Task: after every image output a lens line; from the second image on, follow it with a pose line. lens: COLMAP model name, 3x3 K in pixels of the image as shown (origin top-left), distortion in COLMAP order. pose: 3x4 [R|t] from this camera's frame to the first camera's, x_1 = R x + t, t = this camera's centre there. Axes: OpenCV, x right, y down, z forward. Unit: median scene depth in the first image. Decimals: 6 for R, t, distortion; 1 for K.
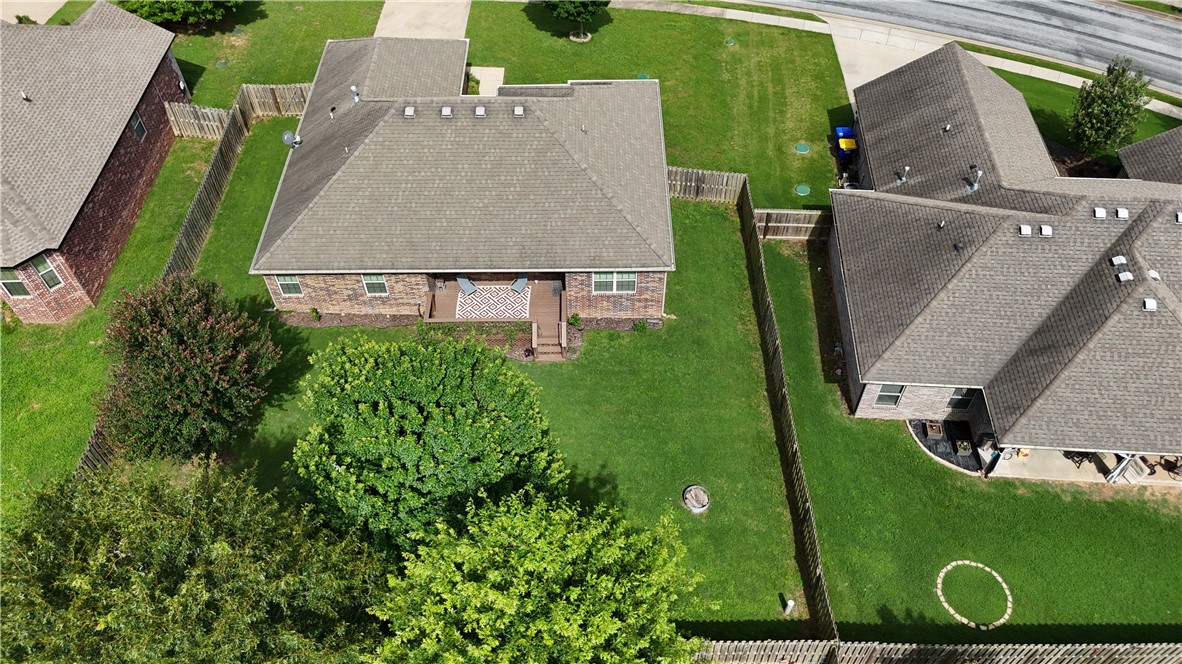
lens RADIAL K [[876.7, 0, 591.0], [0, 876.7, 332.0], [0, 0, 1]] dist [0.061022, -0.061847]
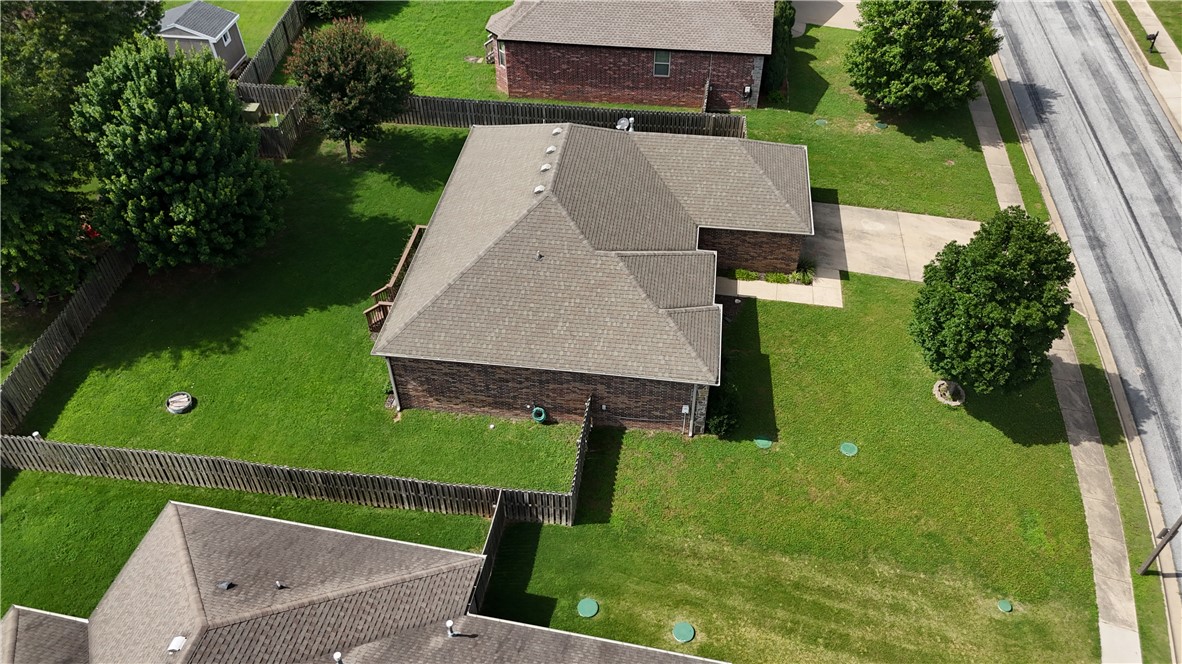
lens RADIAL K [[876.7, 0, 591.0], [0, 876.7, 332.0], [0, 0, 1]] dist [0.061022, -0.061847]
pose [[-0.134588, 0.681941, -0.718918, 0.685989], [-0.751703, 0.402447, 0.522473, -0.708048], [0.645623, 0.610731, 0.458453, 0.664764]]
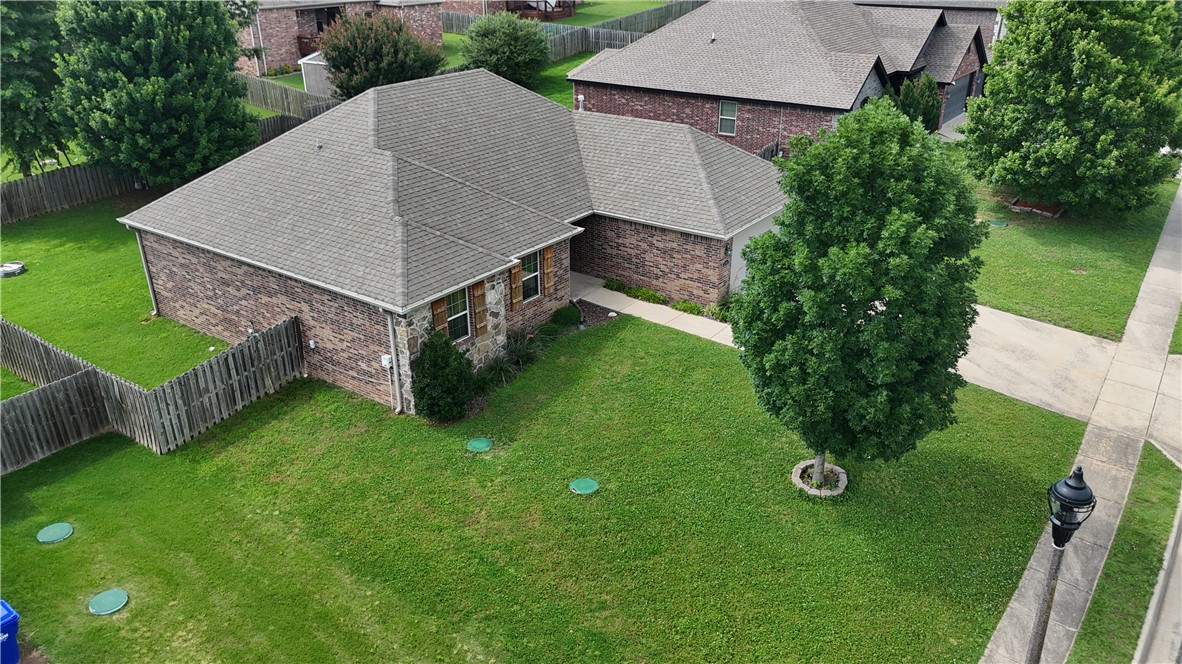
lens RADIAL K [[876.7, 0, 591.0], [0, 876.7, 332.0], [0, 0, 1]] dist [0.061022, -0.061847]
pose [[-0.590201, 0.344096, -0.730247, 0.442411], [-0.609785, 0.402741, 0.682614, -0.798918], [0.528986, 0.848173, -0.027874, 1.262368]]
